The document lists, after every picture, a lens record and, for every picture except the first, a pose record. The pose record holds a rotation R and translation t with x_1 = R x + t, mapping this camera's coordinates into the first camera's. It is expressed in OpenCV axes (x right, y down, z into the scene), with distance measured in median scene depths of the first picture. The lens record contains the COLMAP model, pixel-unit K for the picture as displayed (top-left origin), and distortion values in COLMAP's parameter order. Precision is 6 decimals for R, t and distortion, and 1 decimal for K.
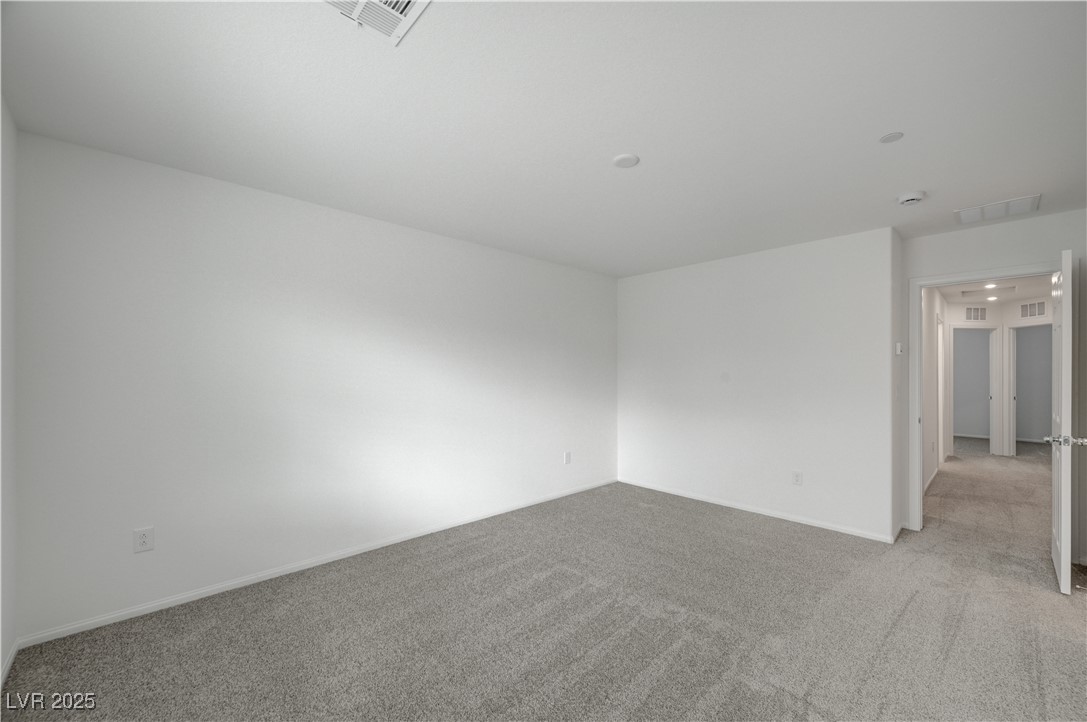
lens RADIAL K [[432.2, 0, 545.9], [0, 432.2, 371.0], [0, 0, 1]] dist [0.002584, 0.000257]
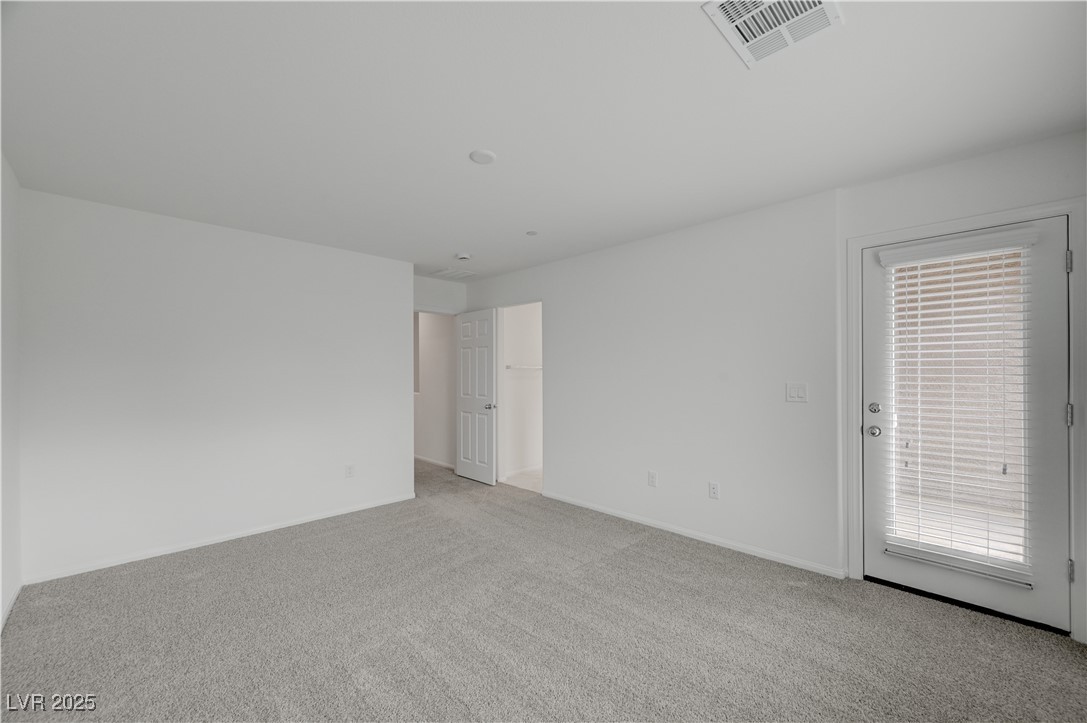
lens RADIAL K [[432.2, 0, 545.9], [0, 432.2, 371.5], [0, 0, 1]] dist [0.002584, 0.000257]
pose [[-0.023550, 0.001312, 0.999722, -0.669176], [0.003356, 0.999994, -0.001233, 0.006606], [-0.999717, 0.003326, -0.023555, 0.730533]]
